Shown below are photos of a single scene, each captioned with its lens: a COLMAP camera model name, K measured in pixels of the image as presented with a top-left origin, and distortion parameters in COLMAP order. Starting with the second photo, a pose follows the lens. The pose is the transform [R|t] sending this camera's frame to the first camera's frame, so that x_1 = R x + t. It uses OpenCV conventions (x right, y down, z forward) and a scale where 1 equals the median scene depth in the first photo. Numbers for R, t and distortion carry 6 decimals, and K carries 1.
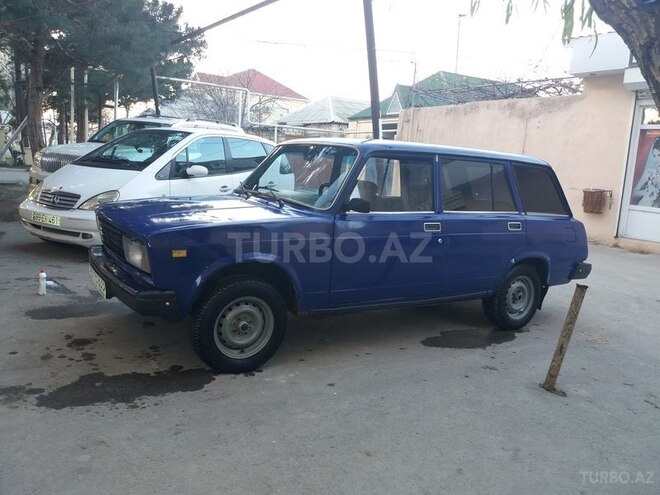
lens RADIAL K [[544.8, 0, 330.0], [0, 544.8, 247.5], [0, 0, 1]] dist [-0.031563, -0.003276]
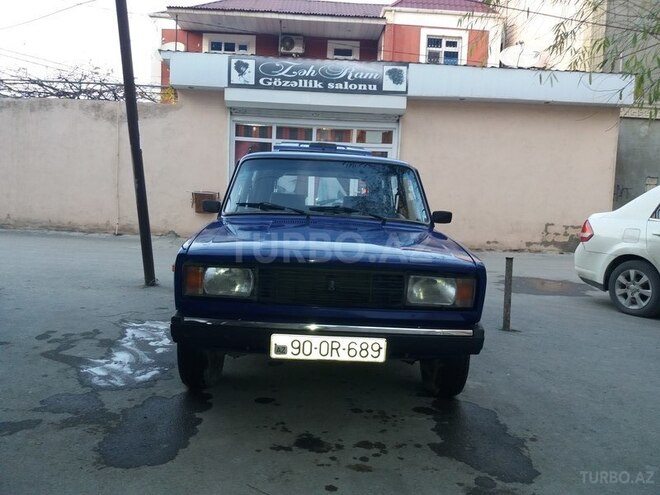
lens RADIAL K [[545.5, 0, 326.2], [0, 545.5, 249.8], [0, 0, 1]] dist [0.003808, -0.005868]
pose [[0.496053, -0.134587, 0.857798, -0.371910], [0.124499, 0.988731, 0.083134, -0.050890], [-0.859320, 0.065556, 0.507219, 0.214249]]
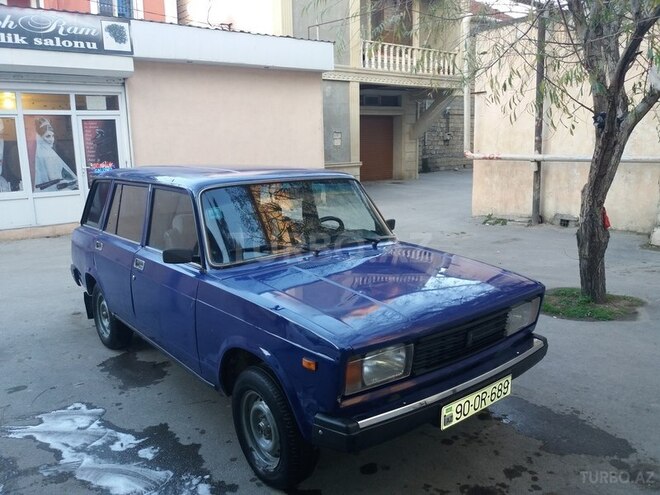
lens RADIAL K [[544.8, 0, 330.0], [0, 544.8, 247.5], [0, 0, 1]] dist [-0.031563, -0.003276]
pose [[-0.147968, -0.257150, 0.954976, -0.374823], [0.157397, 0.947175, 0.279437, -0.139869], [-0.976387, 0.191658, -0.099677, 0.436901]]
